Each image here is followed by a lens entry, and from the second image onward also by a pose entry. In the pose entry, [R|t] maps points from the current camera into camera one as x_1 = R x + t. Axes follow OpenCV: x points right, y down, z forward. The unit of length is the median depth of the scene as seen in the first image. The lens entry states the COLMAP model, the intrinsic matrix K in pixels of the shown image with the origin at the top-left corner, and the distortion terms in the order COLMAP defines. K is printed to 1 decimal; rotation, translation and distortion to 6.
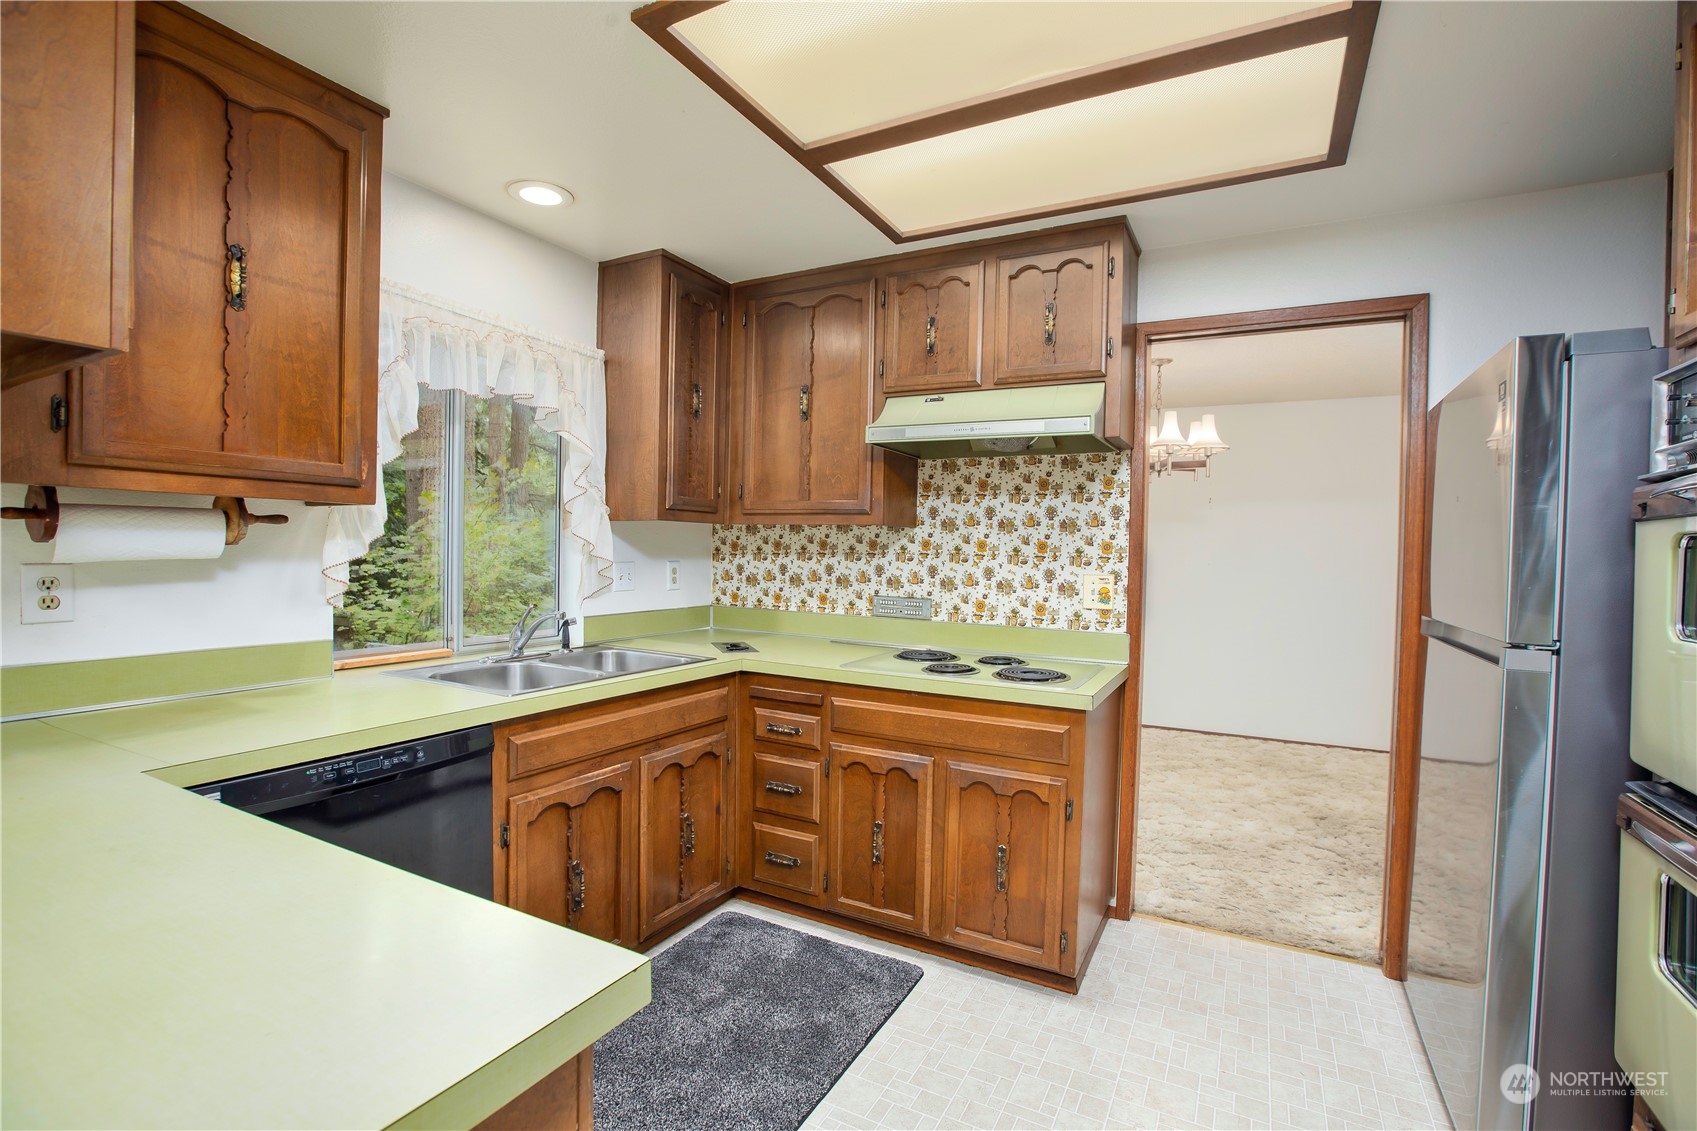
lens RADIAL K [[761.0, 0, 860.6], [0, 761.0, 567.5], [0, 0, 1]] dist [-0.040069, 0.010705]
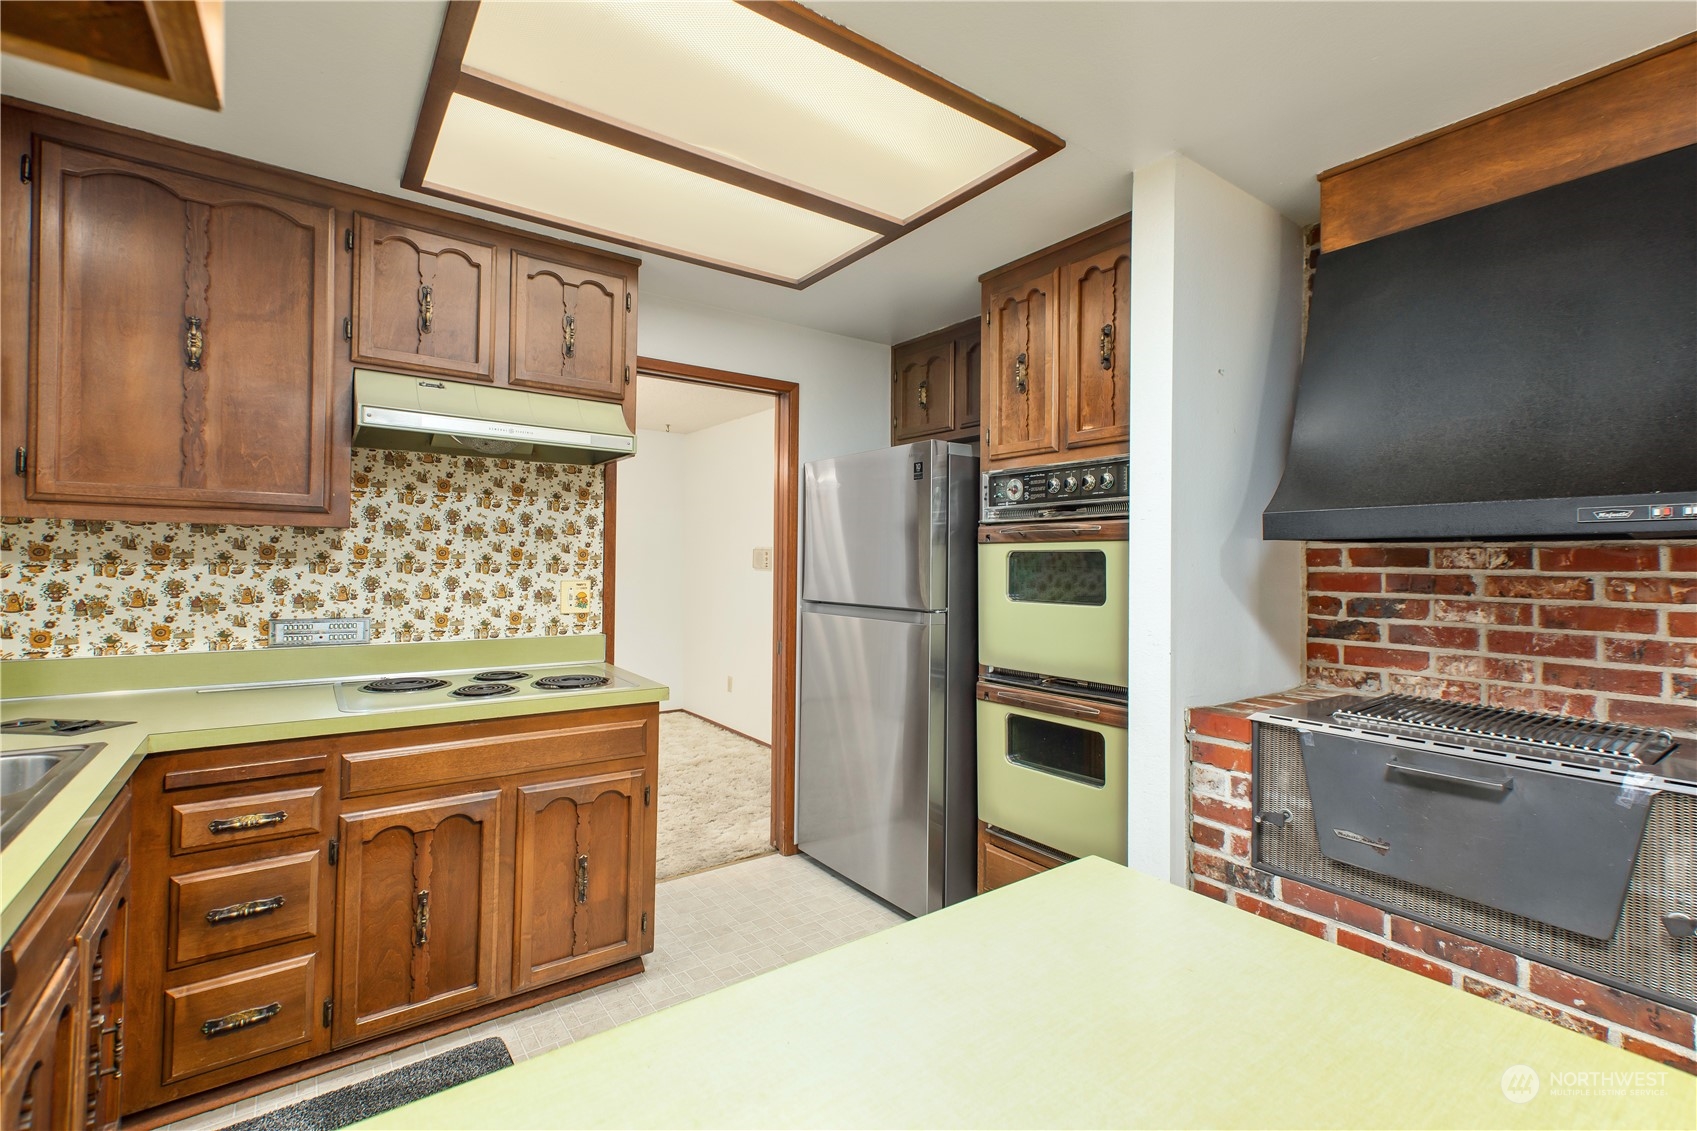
lens RADIAL K [[761.0, 0, 820.8], [0, 761.0, 545.5], [0, 0, 1]] dist [-0.040069, 0.010705]
pose [[0.437811, 0.010649, 0.899004, -0.474952], [0.028411, 0.999267, -0.025673, -0.002249], [-0.898618, 0.036781, 0.437187, 0.235710]]
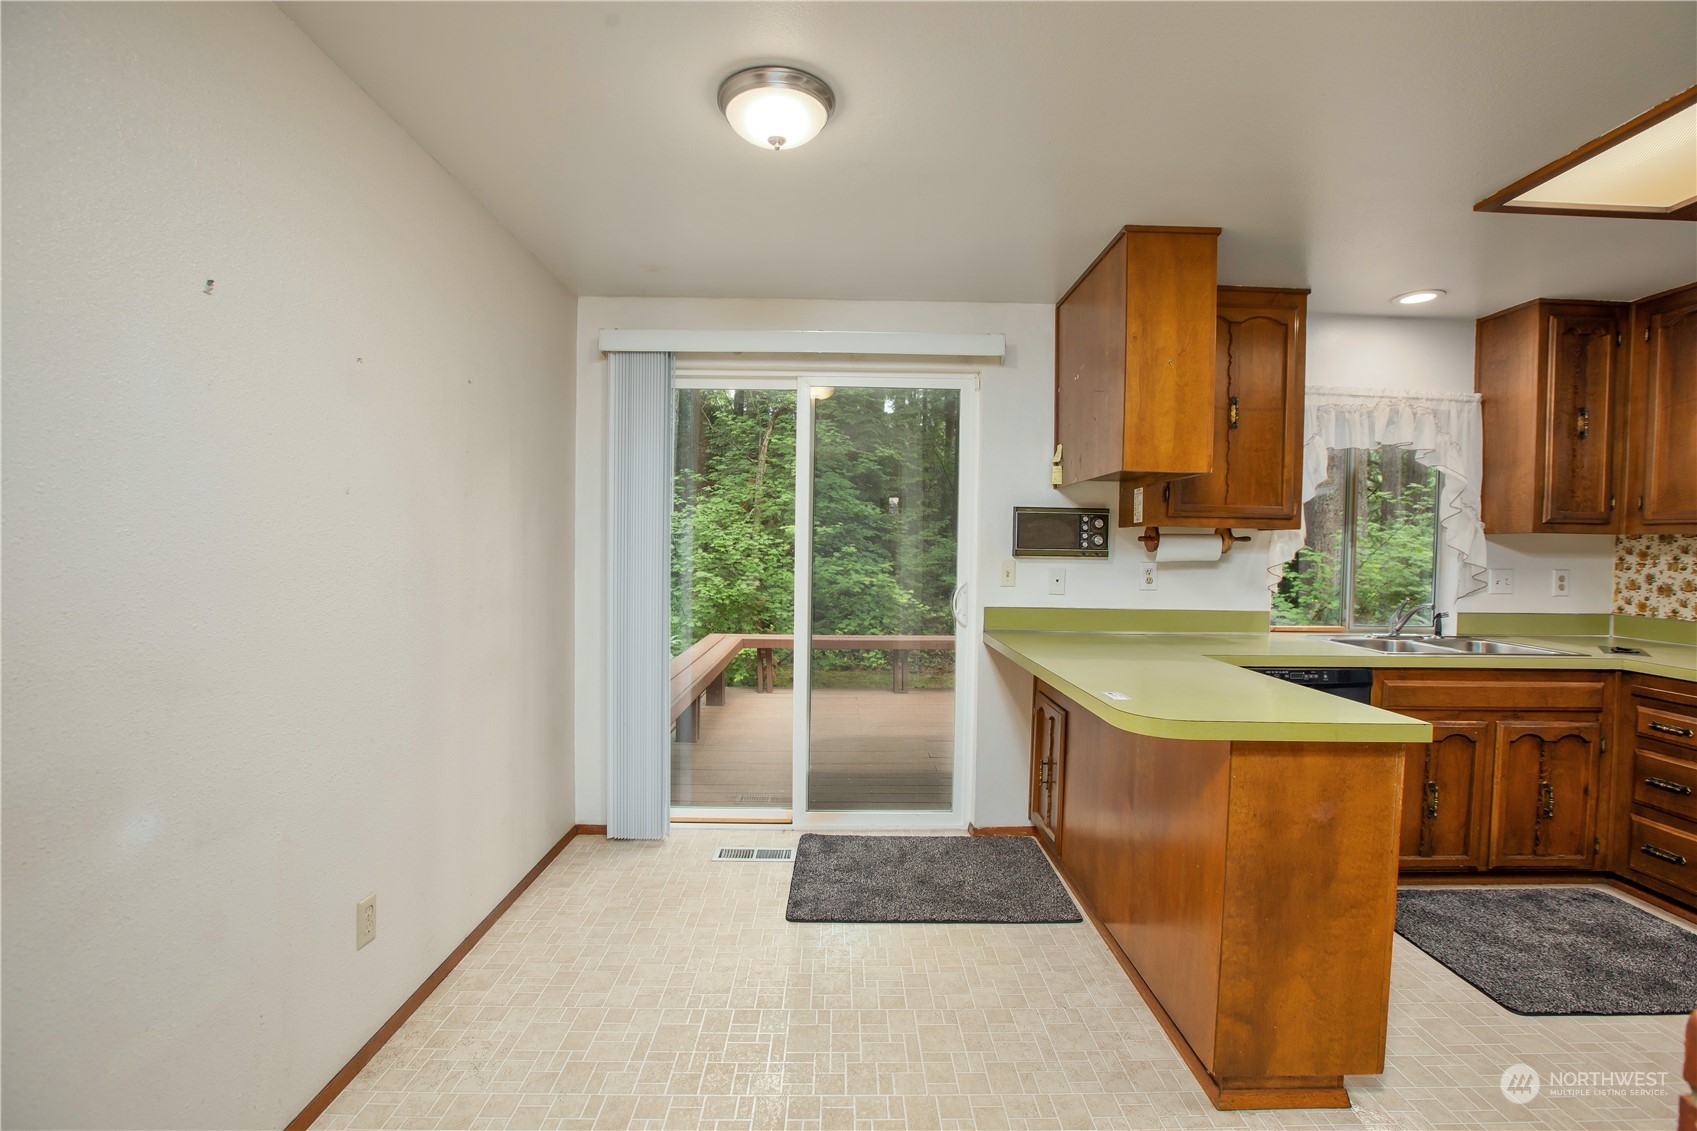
lens RADIAL K [[761.0, 0, 850.1], [0, 761.0, 568.9], [0, 0, 1]] dist [-0.040069, 0.010705]
pose [[0.476198, 0.016978, -0.879174, 0.248118], [-0.027344, 0.999616, 0.004493, 0.017579], [0.878913, 0.021900, 0.476479, -0.485392]]
